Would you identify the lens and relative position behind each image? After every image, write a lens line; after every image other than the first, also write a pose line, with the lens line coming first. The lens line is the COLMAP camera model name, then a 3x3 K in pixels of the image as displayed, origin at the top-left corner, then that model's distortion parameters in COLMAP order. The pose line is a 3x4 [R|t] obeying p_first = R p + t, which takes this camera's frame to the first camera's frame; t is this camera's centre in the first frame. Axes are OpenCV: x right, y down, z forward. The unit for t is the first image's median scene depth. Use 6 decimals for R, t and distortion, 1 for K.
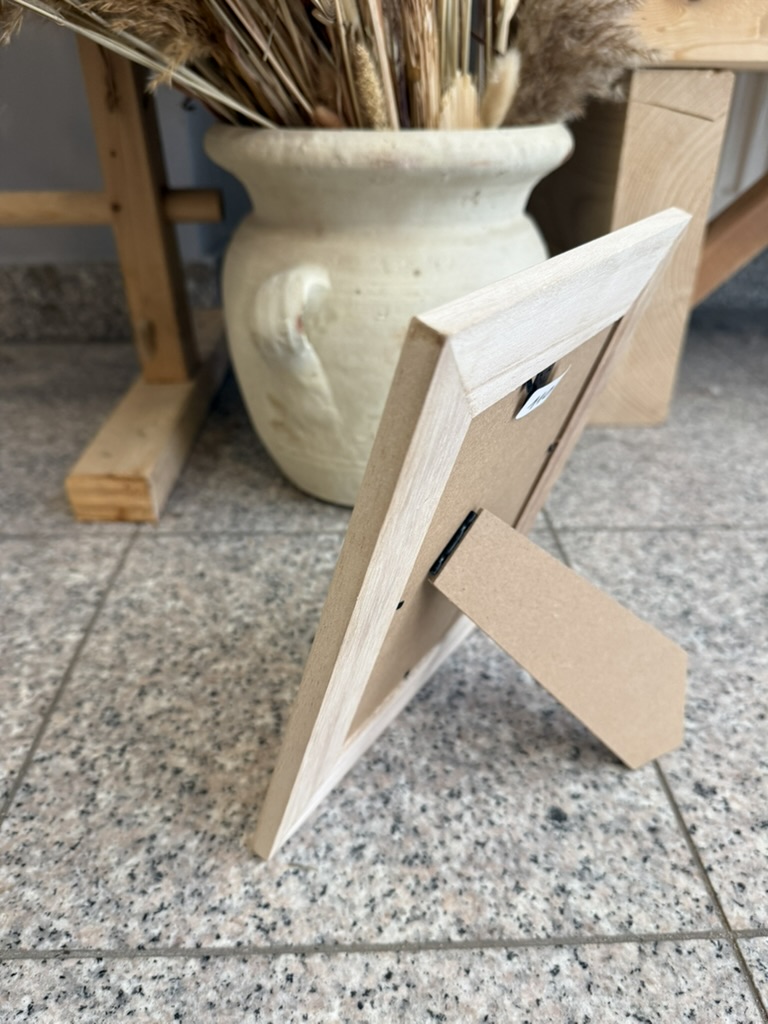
lens RADIAL K [[772.8, 0, 379.2], [0, 772.8, 525.4], [0, 0, 1]] dist [-0.022745, -0.000795]
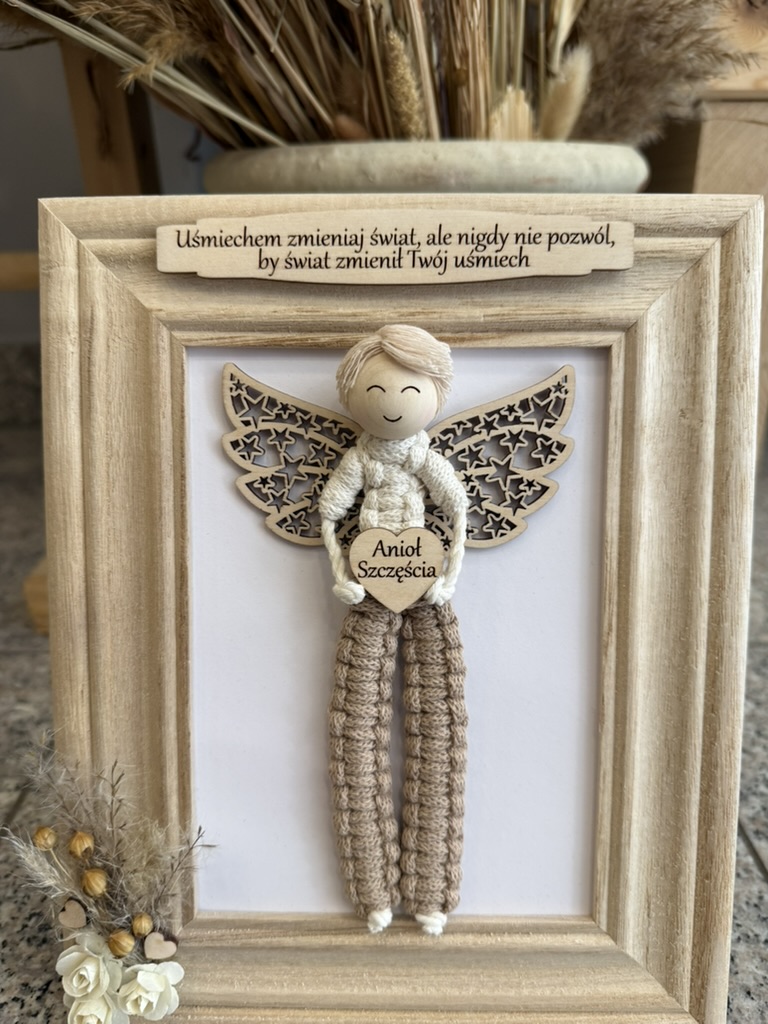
lens RADIAL K [[772.8, 0, 377.6], [0, 772.8, 517.8], [0, 0, 1]] dist [-0.022745, -0.000795]
pose [[0.999636, -0.003247, -0.026797, -0.023877], [-0.000231, 0.991674, -0.128775, -0.033999], [0.026992, 0.128735, 0.991312, 0.318421]]
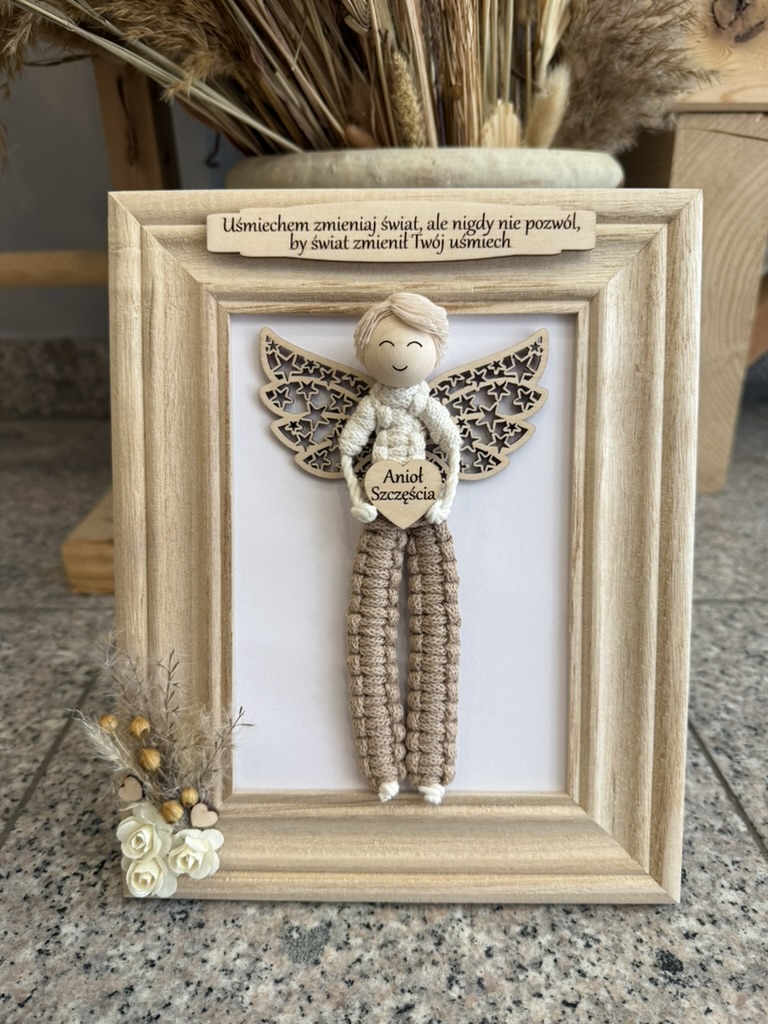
lens RADIAL K [[772.8, 0, 376.9], [0, 772.8, 516.5], [0, 0, 1]] dist [-0.022745, -0.000795]
pose [[0.999684, -0.003558, -0.024899, -0.031748], [0.000000, 0.989943, -0.141467, 0.052478], [0.025152, 0.141422, 0.989630, 0.196684]]
